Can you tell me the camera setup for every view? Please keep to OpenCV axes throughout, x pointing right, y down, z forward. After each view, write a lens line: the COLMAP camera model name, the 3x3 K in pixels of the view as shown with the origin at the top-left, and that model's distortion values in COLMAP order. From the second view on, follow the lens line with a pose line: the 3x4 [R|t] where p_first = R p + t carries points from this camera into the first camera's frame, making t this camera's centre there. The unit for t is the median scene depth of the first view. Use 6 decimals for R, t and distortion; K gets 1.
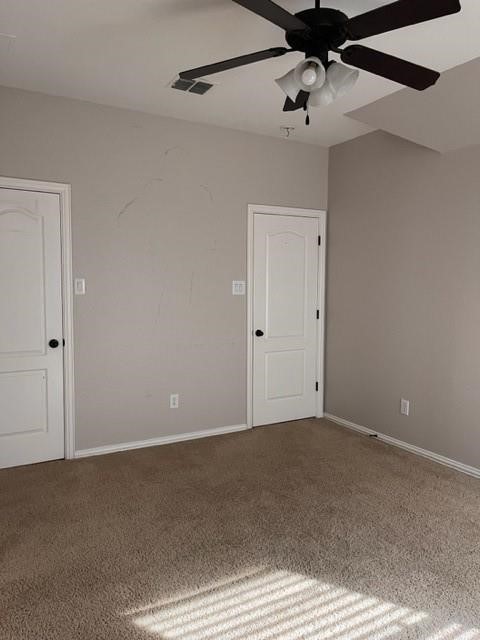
lens RADIAL K [[491.0, 0, 246.4], [0, 491.0, 320.1], [0, 0, 1]] dist [-0.009110, -0.033262]
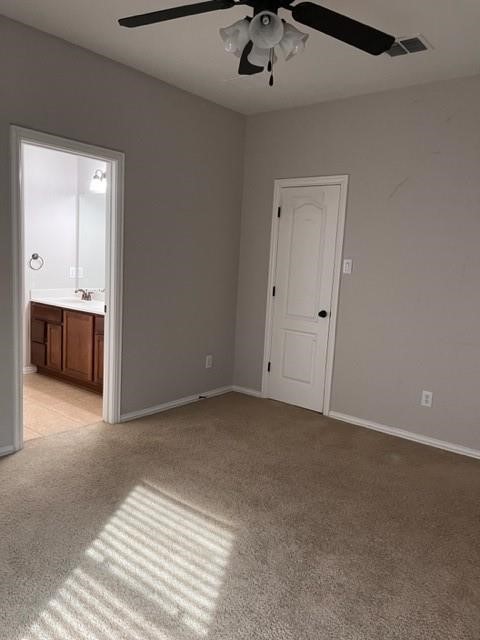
lens RADIAL K [[491.0, 0, 244.5], [0, 491.0, 322.9], [0, 0, 1]] dist [-0.009110, -0.033262]
pose [[0.348214, 0.135542, -0.927564, 0.931231], [-0.125734, 0.987303, 0.097070, -0.031275], [0.928945, 0.082825, 0.360835, 0.580966]]
